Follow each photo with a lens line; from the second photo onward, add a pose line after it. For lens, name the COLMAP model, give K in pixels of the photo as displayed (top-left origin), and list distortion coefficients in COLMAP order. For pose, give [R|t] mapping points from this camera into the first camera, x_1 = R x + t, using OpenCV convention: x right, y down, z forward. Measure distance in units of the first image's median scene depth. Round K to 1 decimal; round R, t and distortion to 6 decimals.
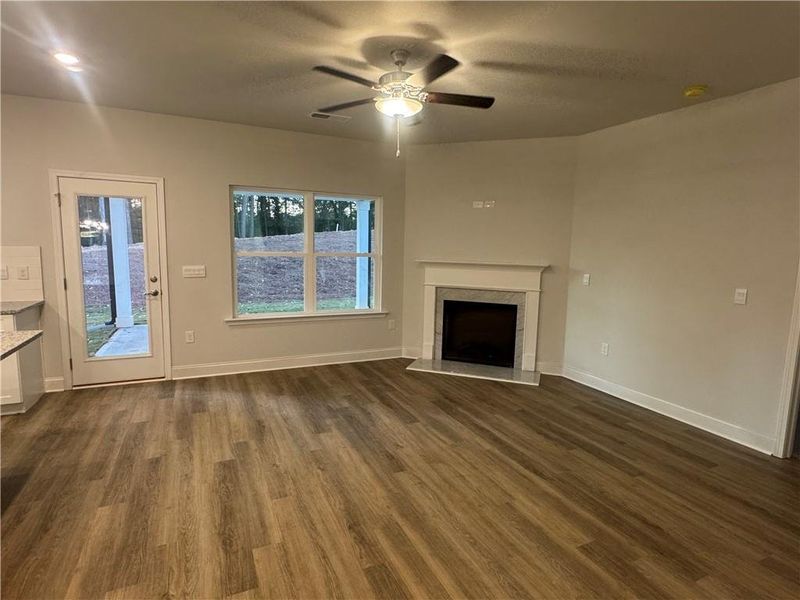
lens RADIAL K [[432.3, 0, 400.0], [0, 432.3, 300.0], [0, 0, 1]] dist [-0.001602, -0.001440]
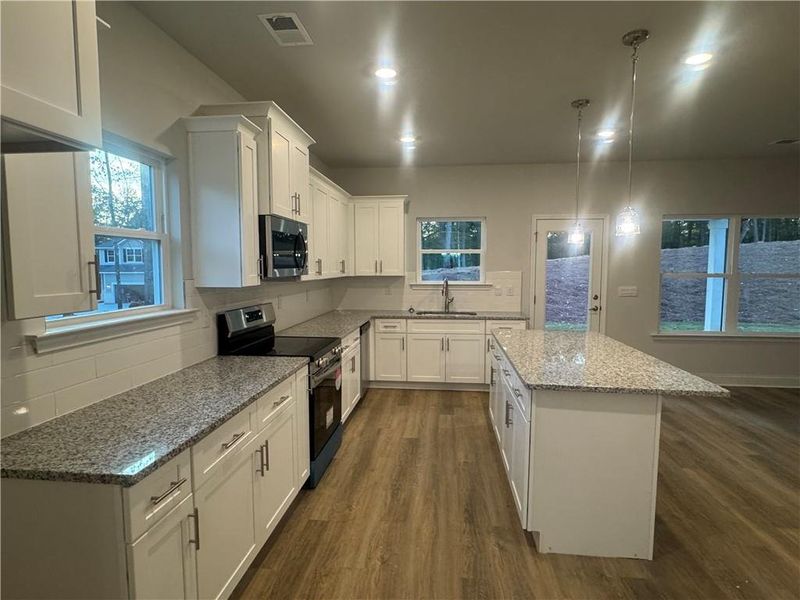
lens RADIAL K [[432.3, 0, 400.0], [0, 432.3, 300.0], [0, 0, 1]] dist [-0.001602, -0.001440]
pose [[0.854196, 0.017454, -0.519659, -0.439007], [-0.044174, 0.998259, -0.039083, 0.034149], [0.518072, 0.056340, 0.853479, -0.344876]]
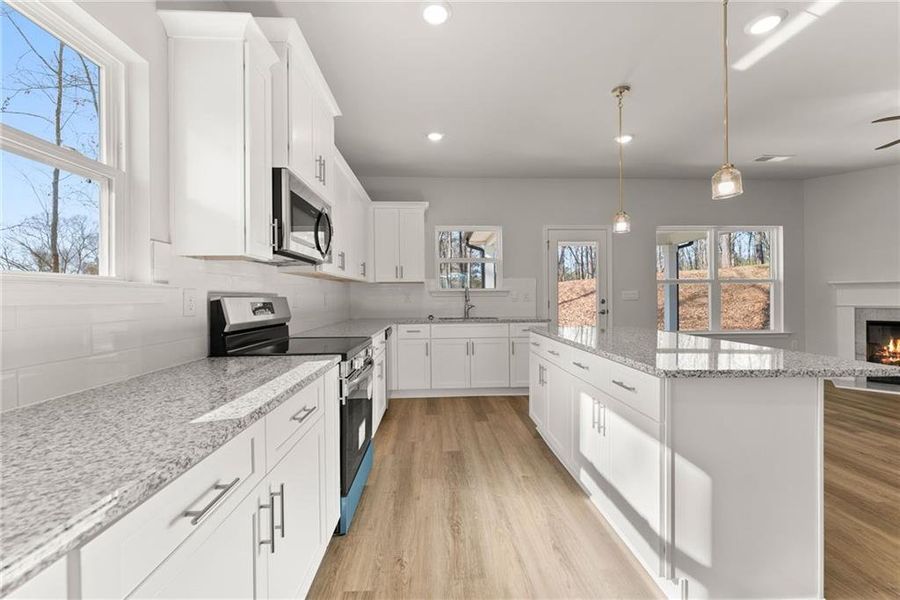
lens RADIAL K [[358.8, 0, 451.9], [0, 358.8, 297.4], [0, 0, 1]] dist [0.001519, -0.000092]
pose [[0.925258, -0.029754, -0.378170, -0.625041], [-0.017176, 0.992610, -0.120123, 0.084626], [0.378950, 0.117640, 0.917909, -0.183899]]
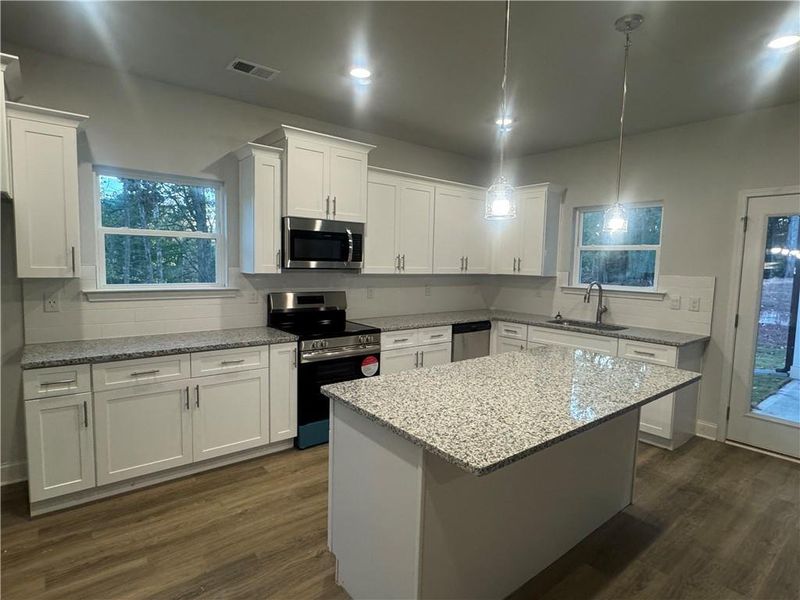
lens RADIAL K [[432.3, 0, 400.0], [0, 432.3, 300.0], [0, 0, 1]] dist [-0.001602, -0.001440]
pose [[0.242297, 0.066538, -0.967918, -0.104483], [-0.137333, 0.989952, 0.033675, -0.014448], [0.960433, 0.124767, 0.249000, 0.131261]]
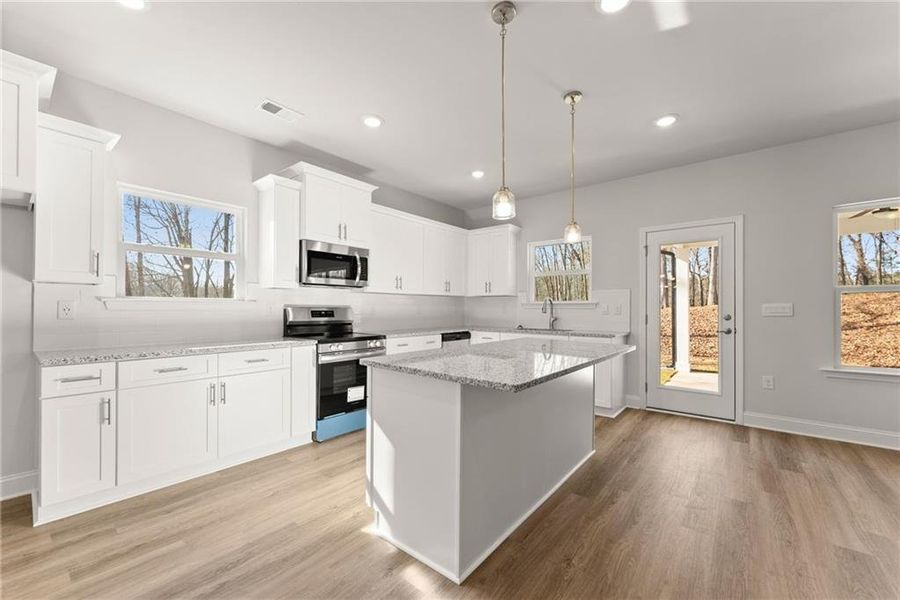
lens RADIAL K [[362.4, 0, 451.4], [0, 362.4, 305.9], [0, 0, 1]] dist [0.001679, 0.000379]
pose [[0.438613, -0.027272, -0.898262, -0.103979], [-0.104047, 0.991277, -0.080901, 0.064356], [0.892632, 0.128946, 0.431949, 0.072827]]
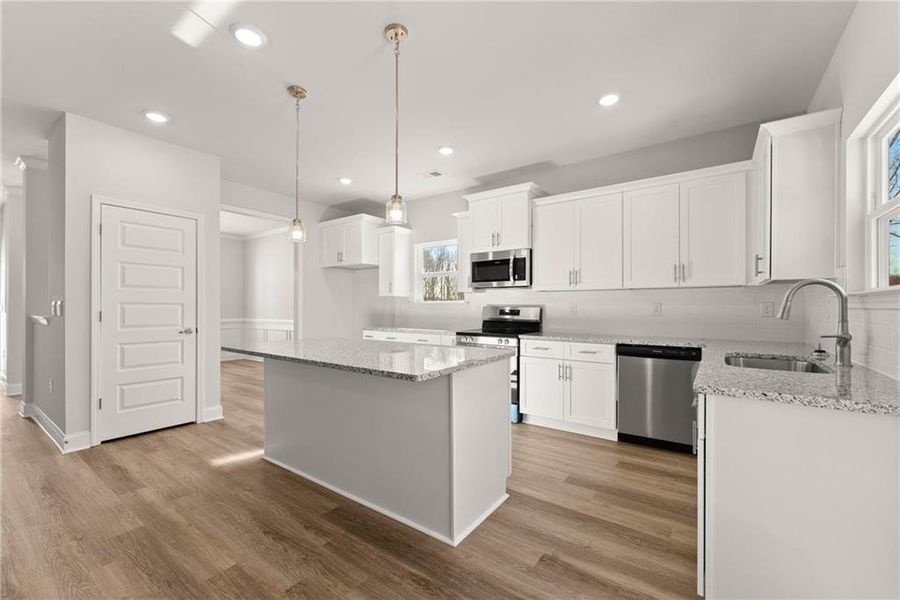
lens RADIAL K [[369.7, 0, 451.1], [0, 369.7, 306.8], [0, 0, 1]] dist [0.001108, 0.000056]
pose [[-0.872434, -0.024520, -0.488116, -0.405062], [-0.082261, 0.991859, 0.097203, -0.060627], [0.481759, 0.124956, -0.867349, 1.011791]]
